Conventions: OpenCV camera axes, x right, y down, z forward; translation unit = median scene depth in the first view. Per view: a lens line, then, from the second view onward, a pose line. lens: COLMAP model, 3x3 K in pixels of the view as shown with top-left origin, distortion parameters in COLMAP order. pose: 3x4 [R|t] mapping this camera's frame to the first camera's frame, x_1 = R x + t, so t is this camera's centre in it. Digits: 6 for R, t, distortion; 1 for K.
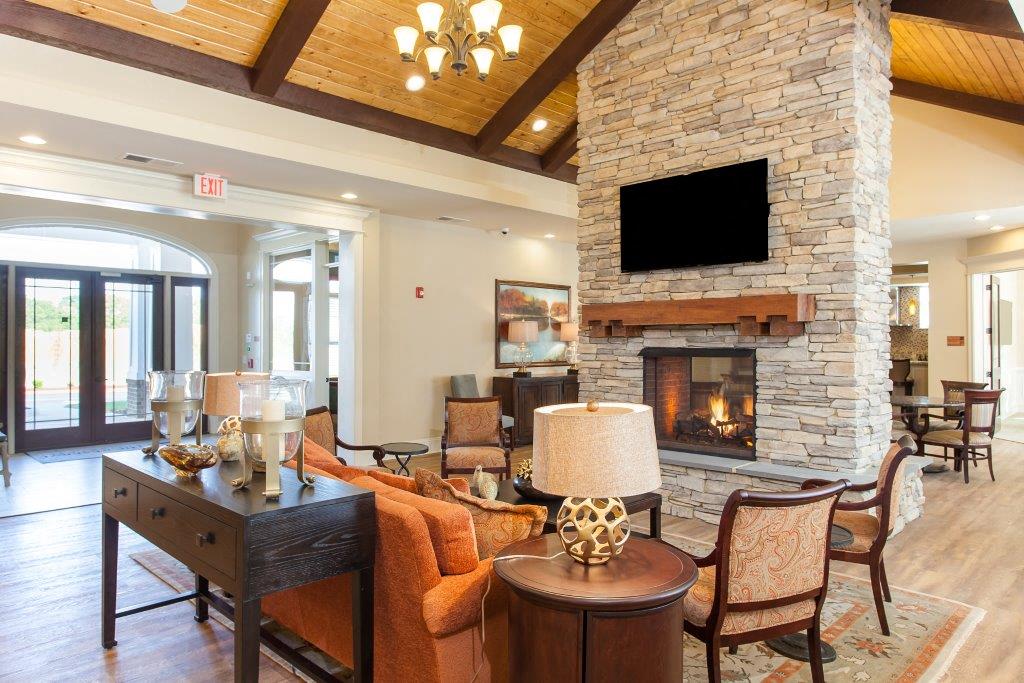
lens RADIAL K [[677.6, 0, 512.0], [0, 677.6, 341.5], [0, 0, 1]] dist [-0.003208, 0.000687]
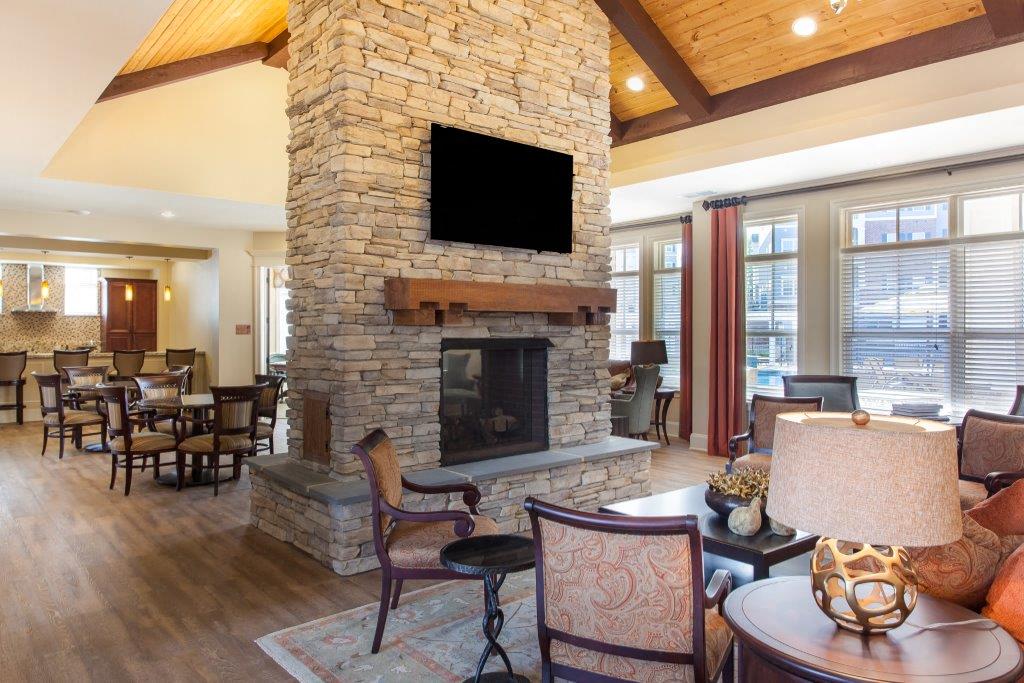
lens RADIAL K [[677.6, 0, 512.0], [0, 677.6, 341.5], [0, 0, 1]] dist [-0.003208, 0.000687]
pose [[0.092760, -0.017401, 0.995536, -0.608609], [0.000444, 0.999848, 0.017435, -0.001960], [-0.995688, -0.001176, 0.092754, 0.895455]]
